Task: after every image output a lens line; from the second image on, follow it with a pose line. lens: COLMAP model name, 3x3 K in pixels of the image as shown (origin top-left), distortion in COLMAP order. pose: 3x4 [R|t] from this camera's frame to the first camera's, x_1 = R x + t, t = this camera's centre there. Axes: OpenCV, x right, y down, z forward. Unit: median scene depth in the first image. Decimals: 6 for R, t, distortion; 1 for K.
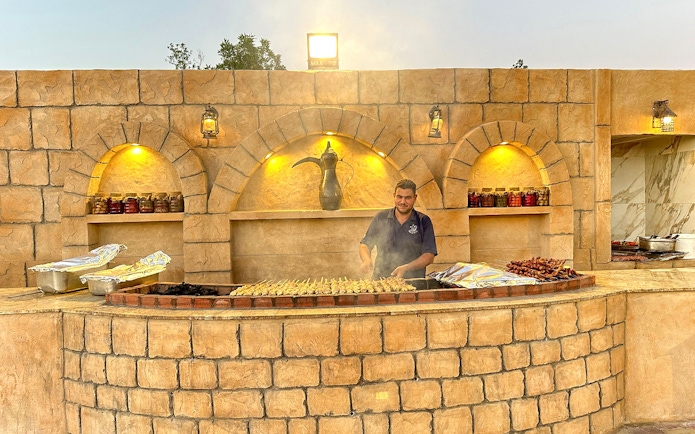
lens RADIAL K [[537.1, 0, 347.5], [0, 537.1, 217.0], [0, 0, 1]] dist [-0.004297, -0.001120]
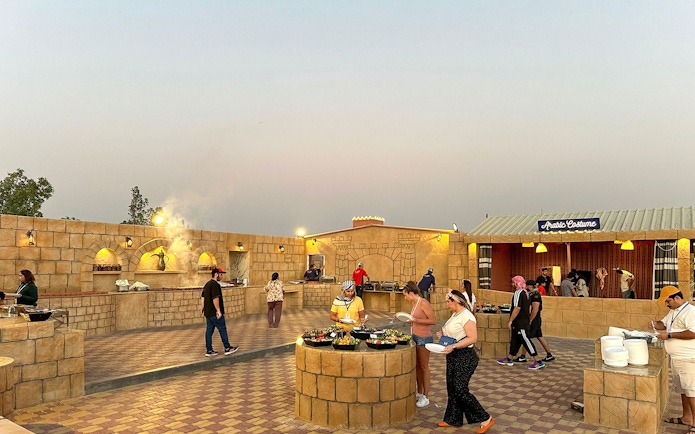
lens RADIAL K [[537.1, 0, 347.5], [0, 537.1, 217.0], [0, 0, 1]] dist [-0.004297, -0.001120]
pose [[0.613561, 0.089360, 0.784575, -1.926848], [0.013867, 0.992204, -0.123853, 0.083474], [-0.789526, 0.086871, 0.607538, -1.899860]]
